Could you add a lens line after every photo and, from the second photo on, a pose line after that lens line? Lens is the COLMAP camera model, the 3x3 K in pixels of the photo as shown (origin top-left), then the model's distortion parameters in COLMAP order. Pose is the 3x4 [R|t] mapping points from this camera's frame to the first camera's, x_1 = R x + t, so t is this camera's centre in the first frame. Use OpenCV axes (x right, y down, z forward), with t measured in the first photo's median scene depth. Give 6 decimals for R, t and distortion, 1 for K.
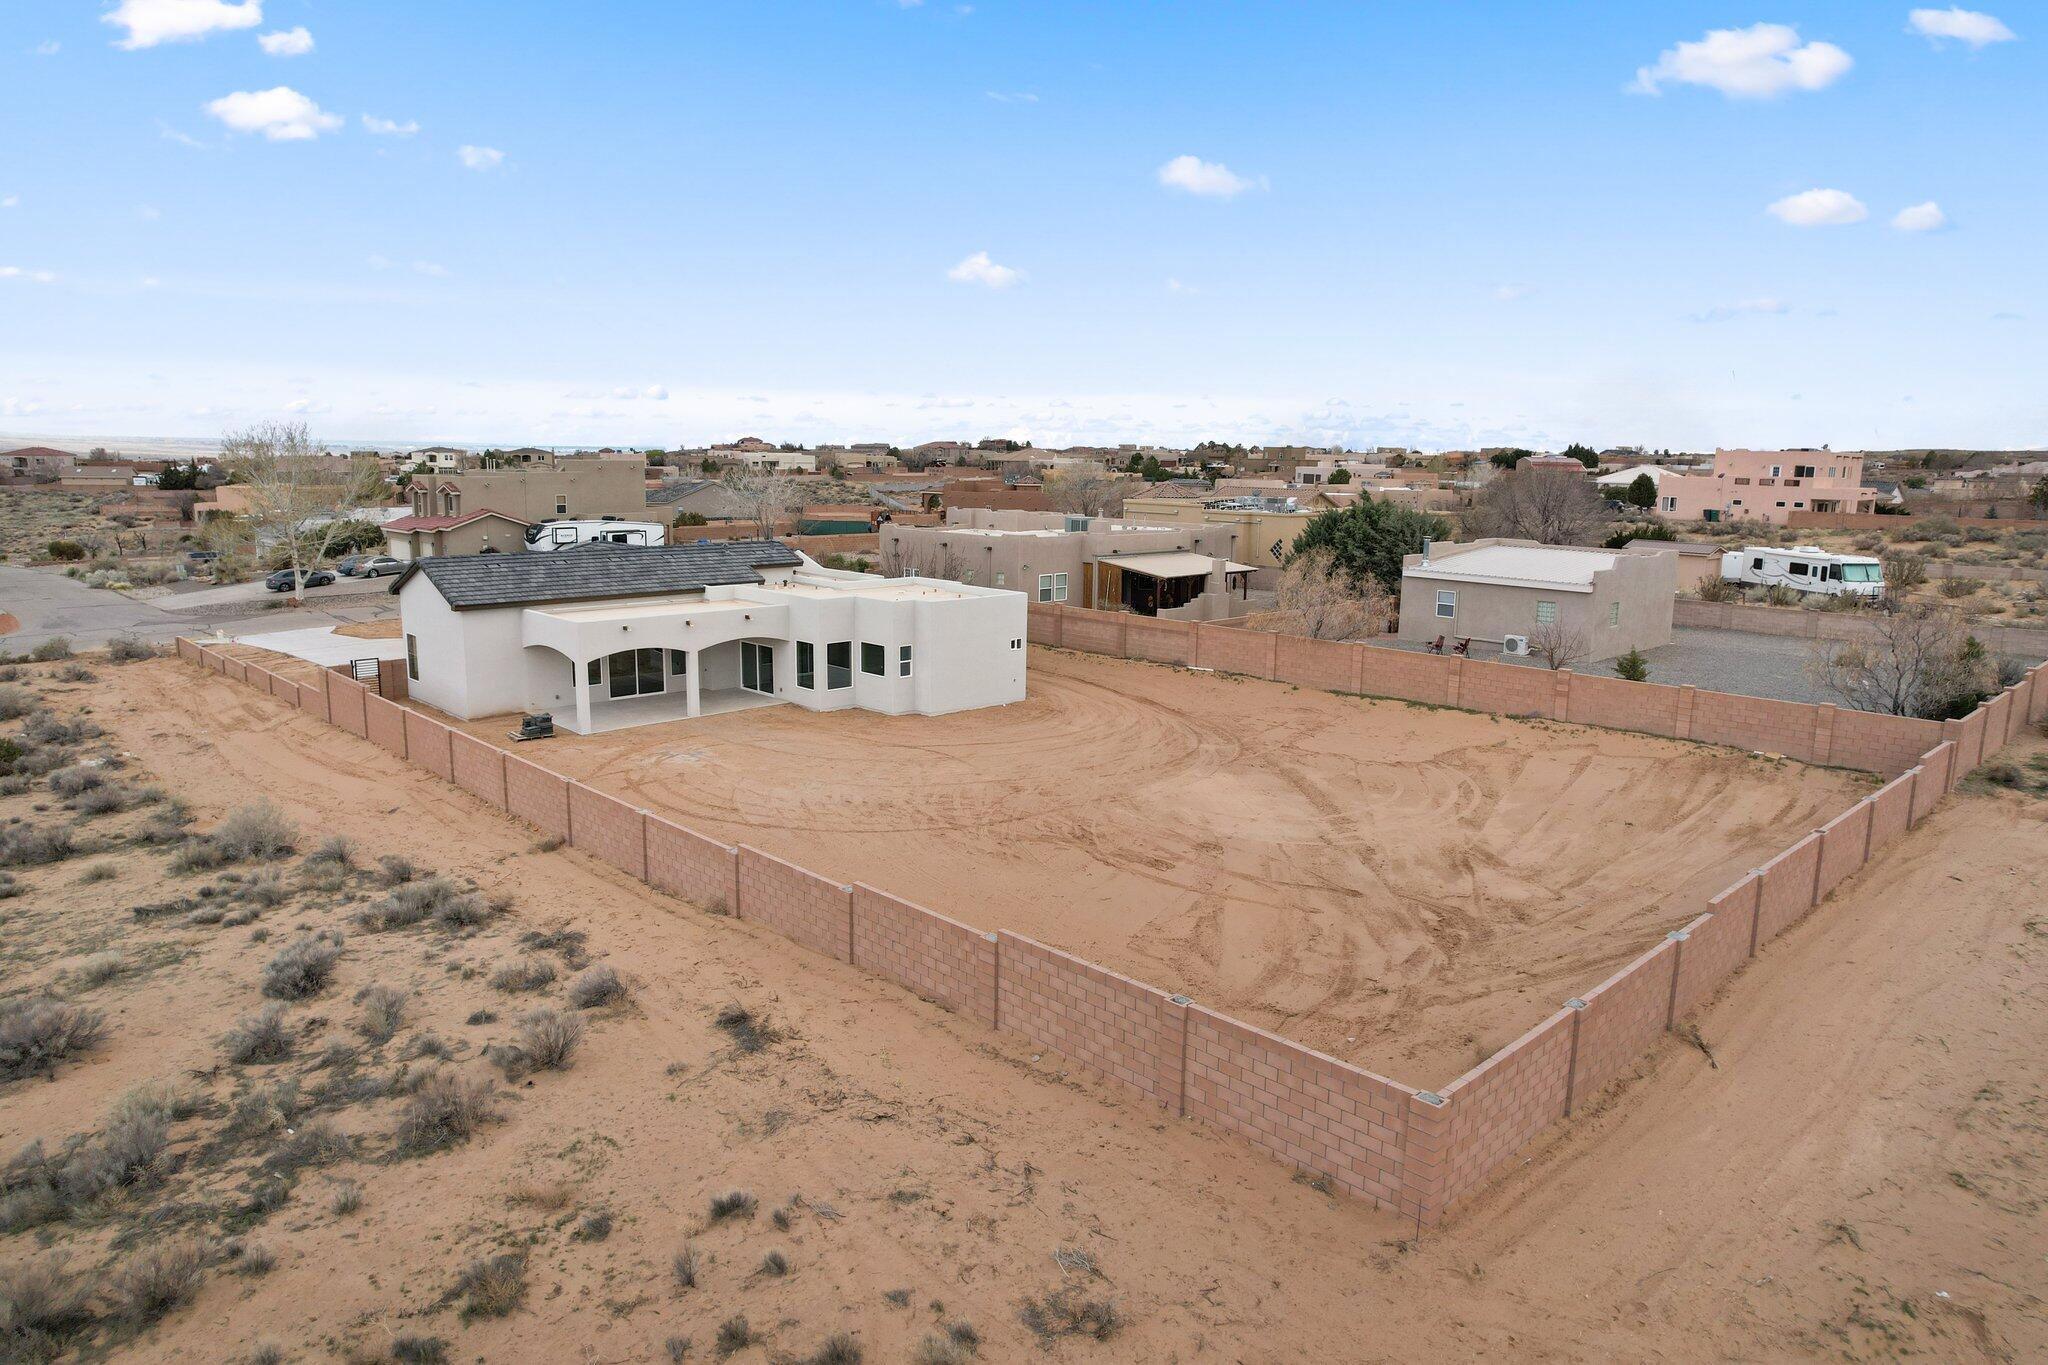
lens RADIAL K [[1308.1, 0, 1024.0], [0, 1308.1, 682.5], [0, 0, 1]] dist [-0.069491, 0.062556]
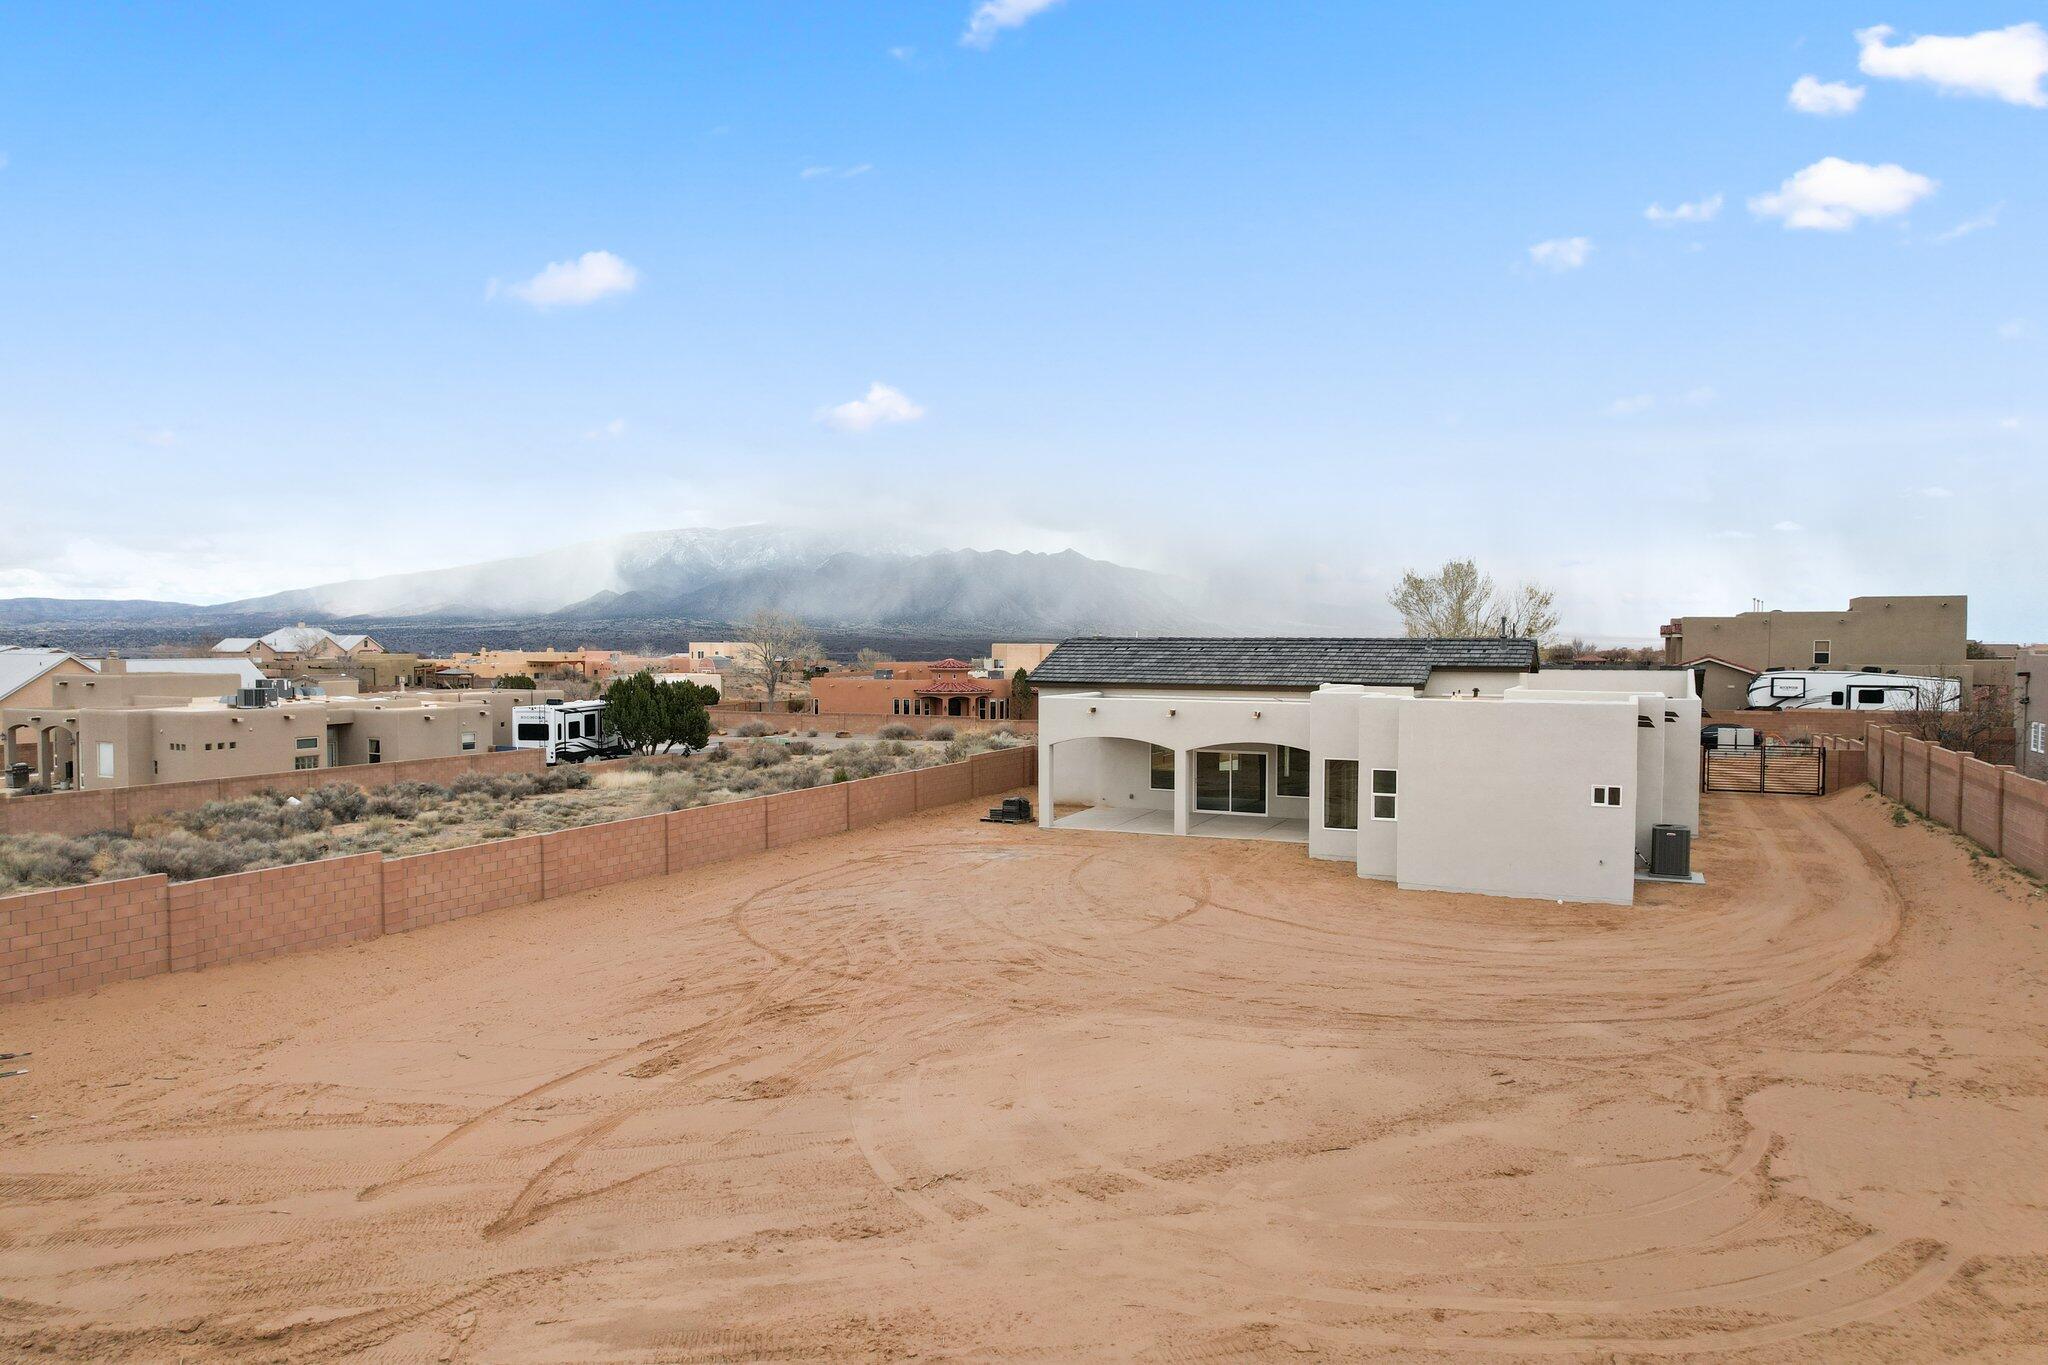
lens RADIAL K [[1308.1, 0, 1024.0], [0, 1308.1, 682.5], [0, 0, 1]] dist [-0.069491, 0.062556]
pose [[0.352939, 0.015639, -0.935516, 0.699149], [-0.161727, 0.985830, -0.044534, -0.021532], [0.921563, 0.167016, 0.350467, 0.978929]]
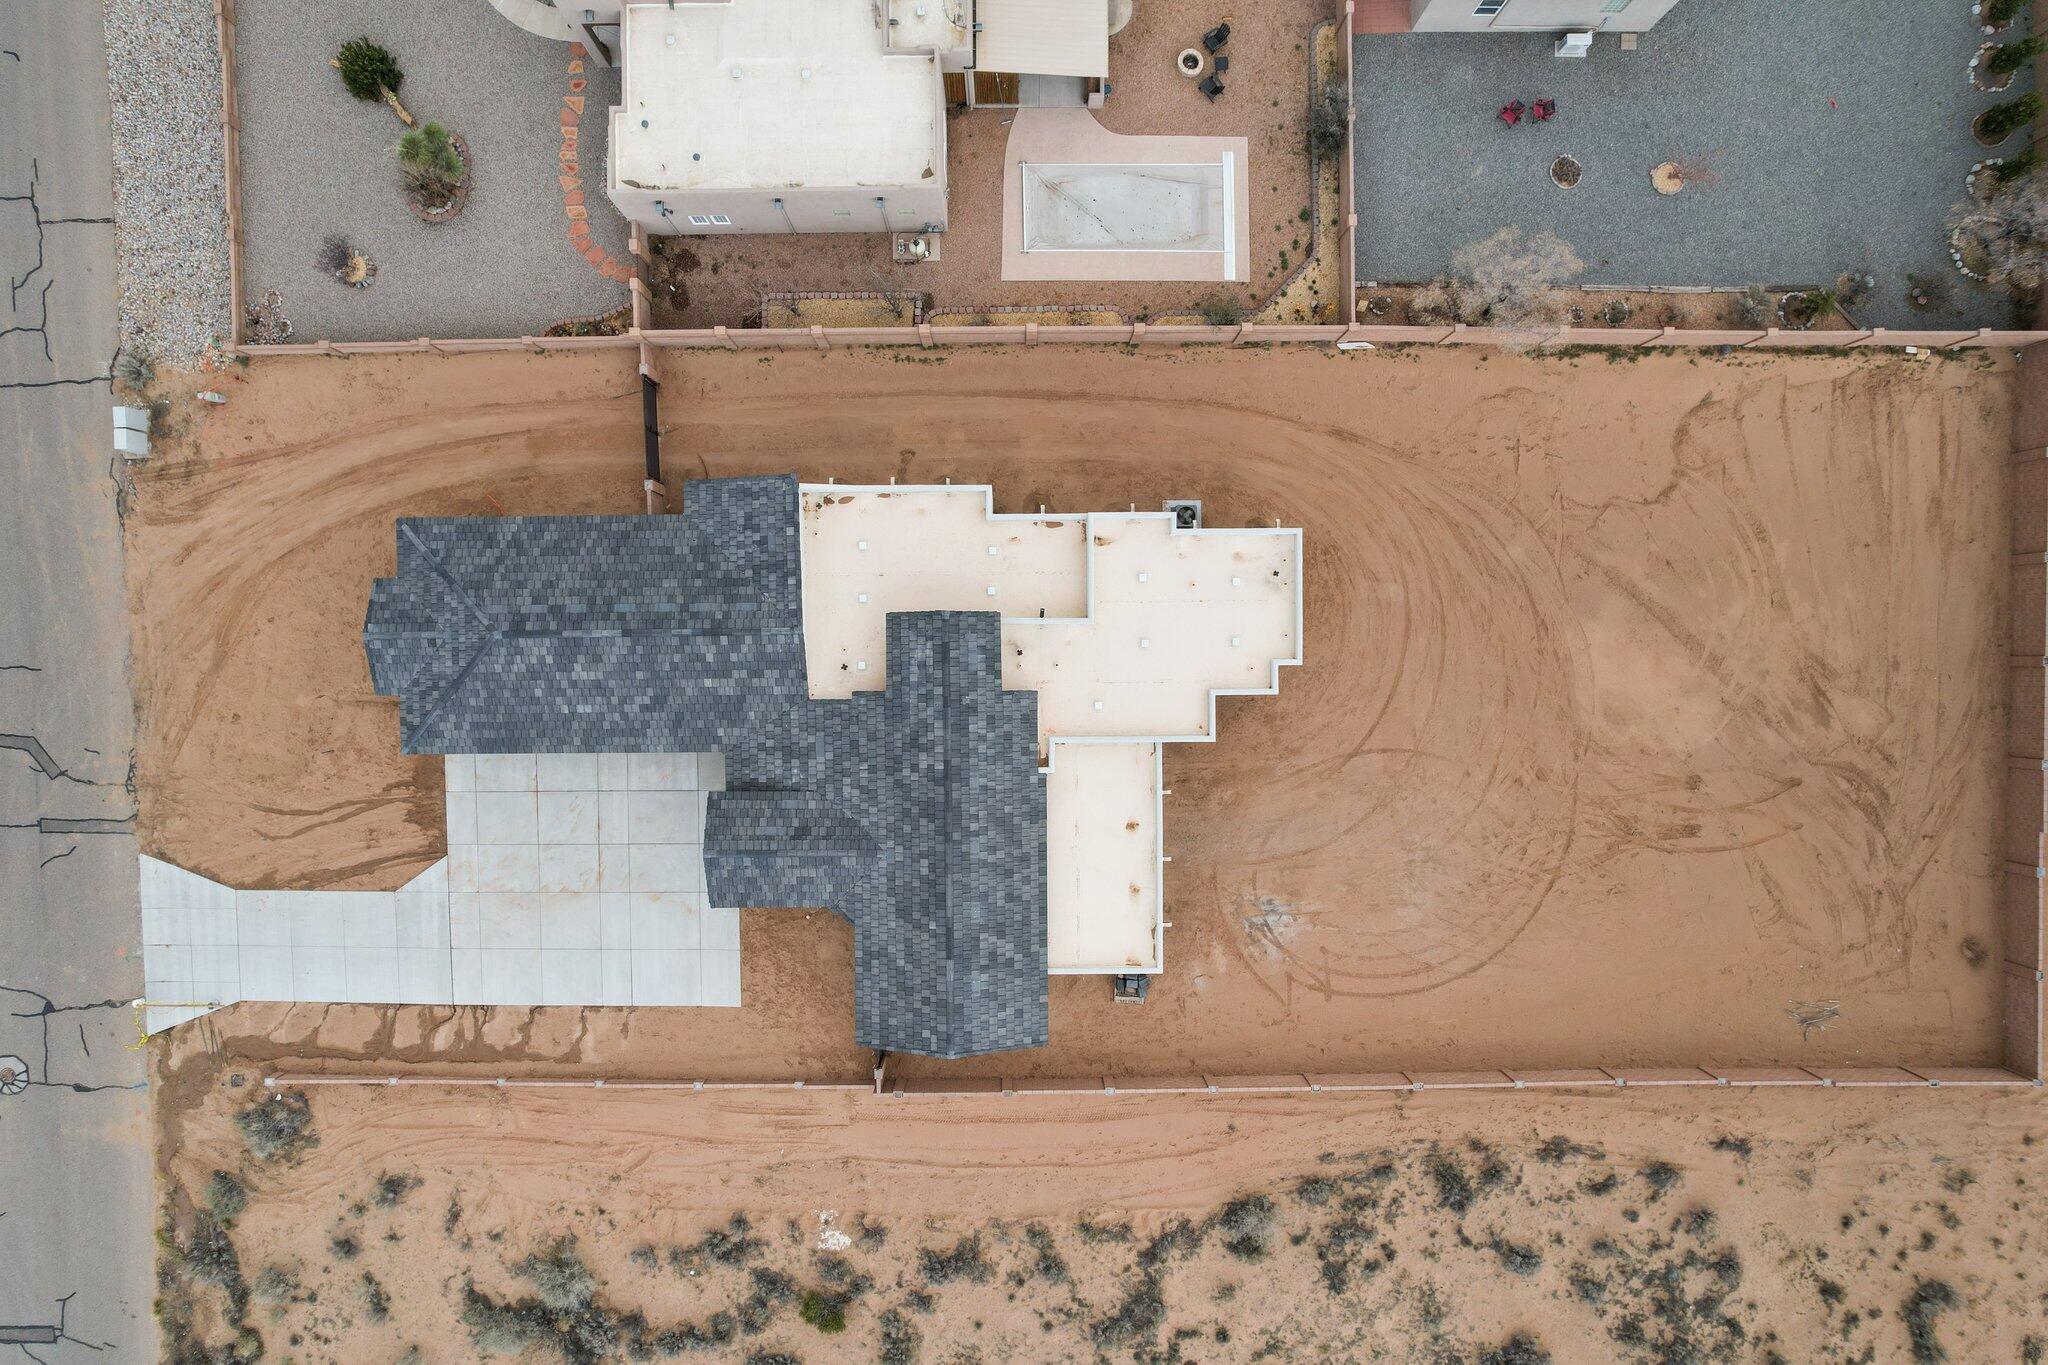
lens RADIAL K [[1308.1, 0, 1024.0], [0, 1308.1, 682.5], [0, 0, 1]] dist [-0.069491, 0.062556]
pose [[0.689704, -0.723832, -0.019362, -0.327982], [0.123735, 0.091470, 0.988090, -1.674480], [-0.713441, -0.683886, 0.152651, 1.564433]]
